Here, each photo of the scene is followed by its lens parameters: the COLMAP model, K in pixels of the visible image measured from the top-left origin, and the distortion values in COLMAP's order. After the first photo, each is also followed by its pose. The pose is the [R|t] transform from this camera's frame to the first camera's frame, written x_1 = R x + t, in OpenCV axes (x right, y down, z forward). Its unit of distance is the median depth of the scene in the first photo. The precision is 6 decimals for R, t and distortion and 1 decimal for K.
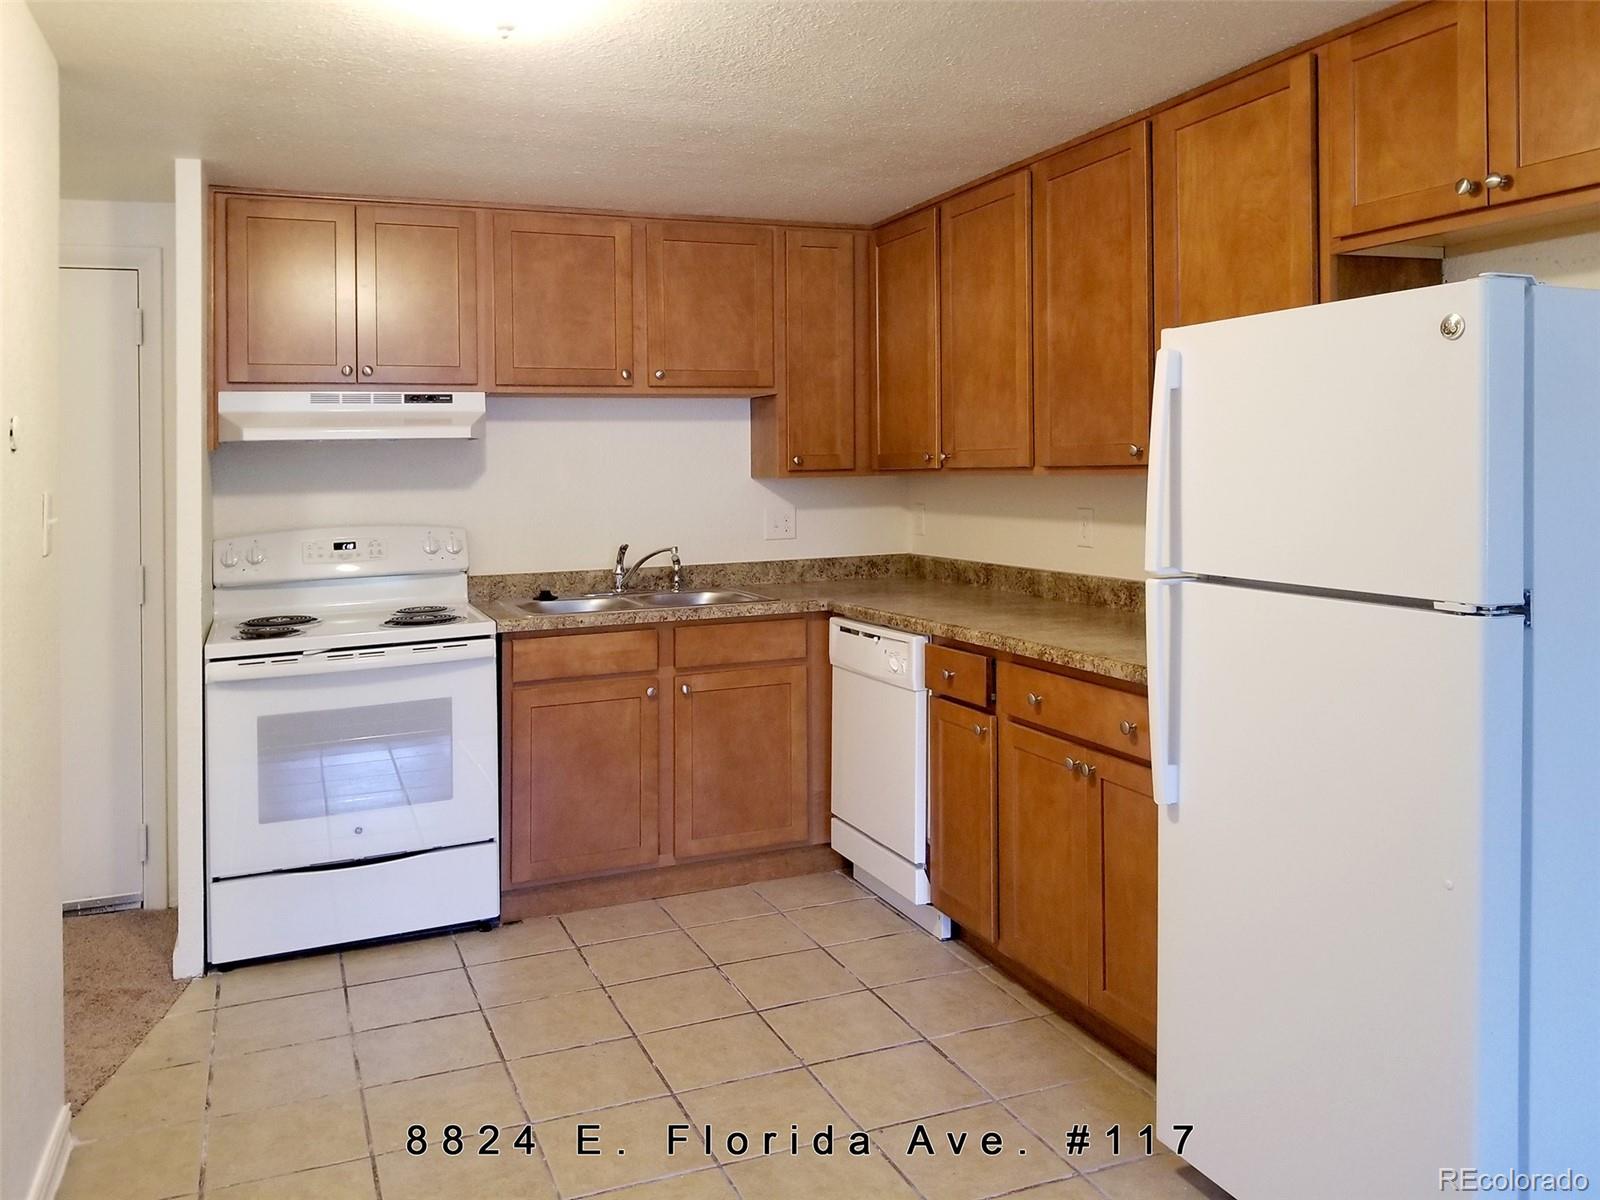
lens RADIAL K [[1206.1, 0, 801.7], [0, 1206.1, 459.8], [0, 0, 1]] dist [0.001491, -0.006565]
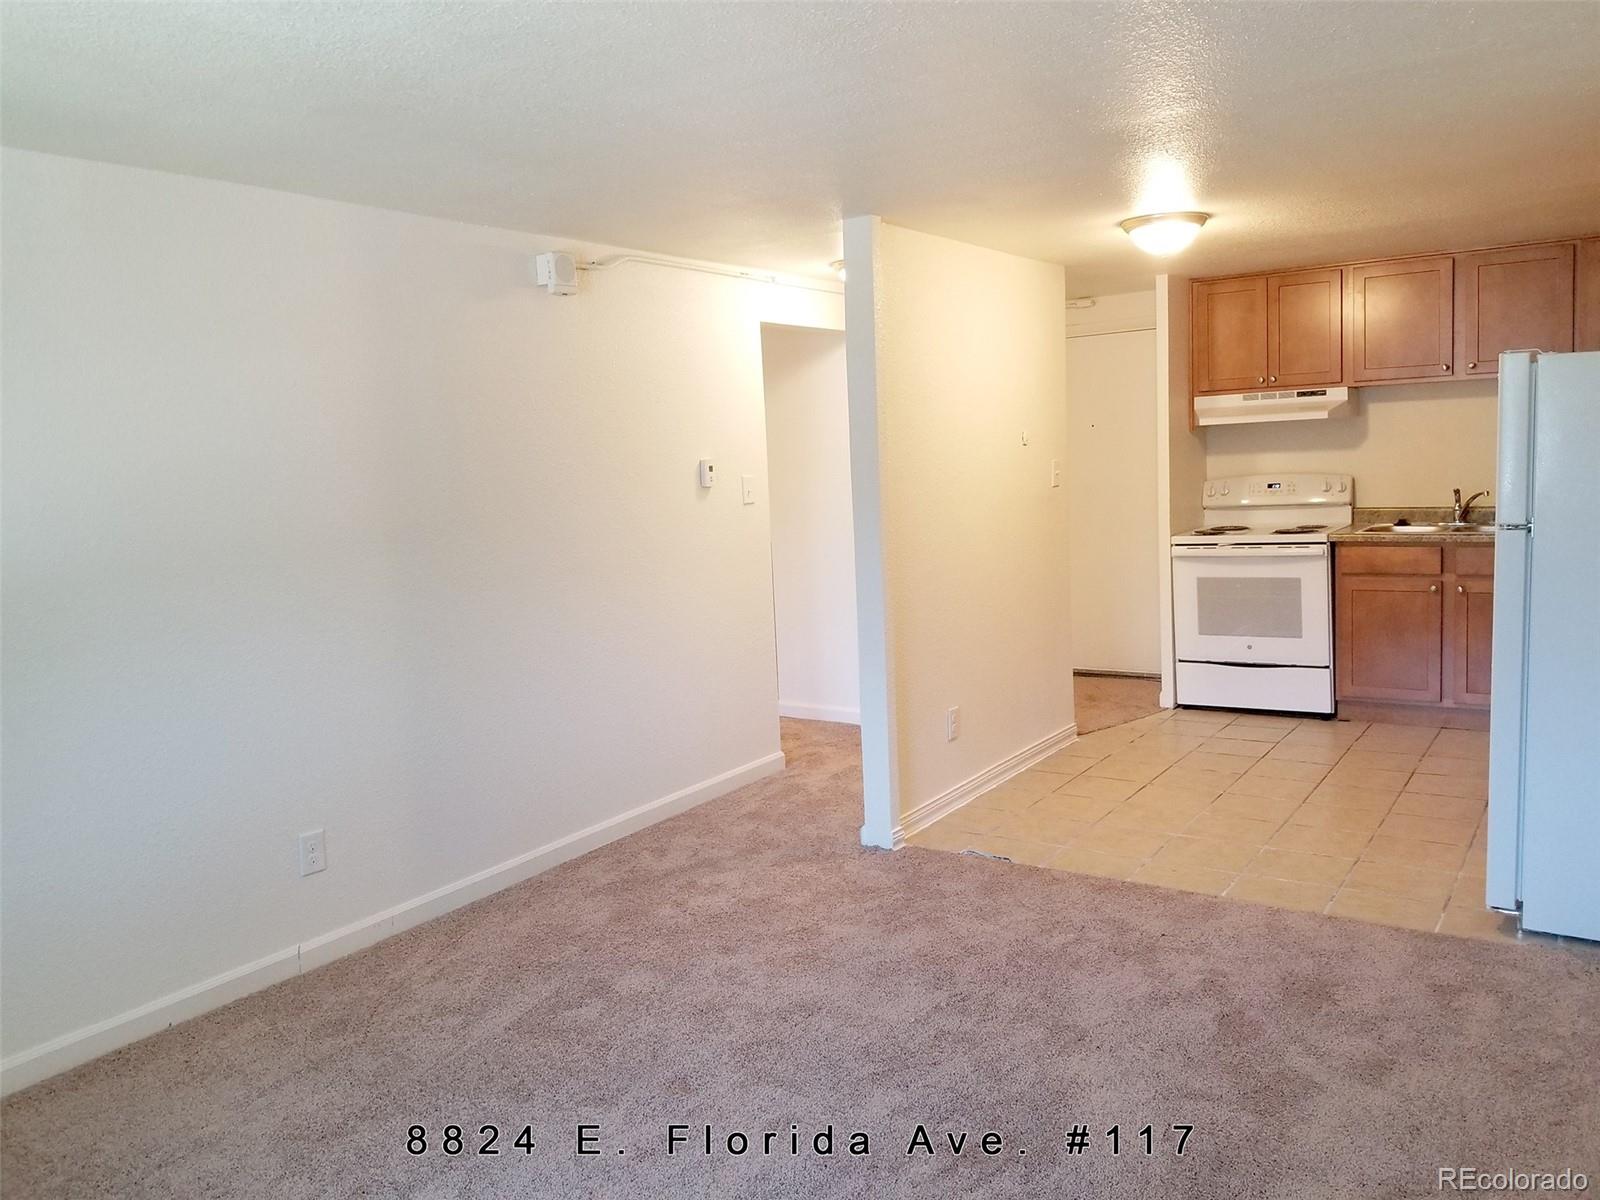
lens RADIAL K [[1257.7, 0, 800.0], [0, 1257.7, 600.0], [0, 0, 1]] dist [-0.004581, -0.005531]
pose [[0.527887, 0.094595, -0.844031, 0.791323], [0.042301, 0.989616, 0.137368, -0.039319], [0.848261, -0.108218, 0.518404, -0.479146]]
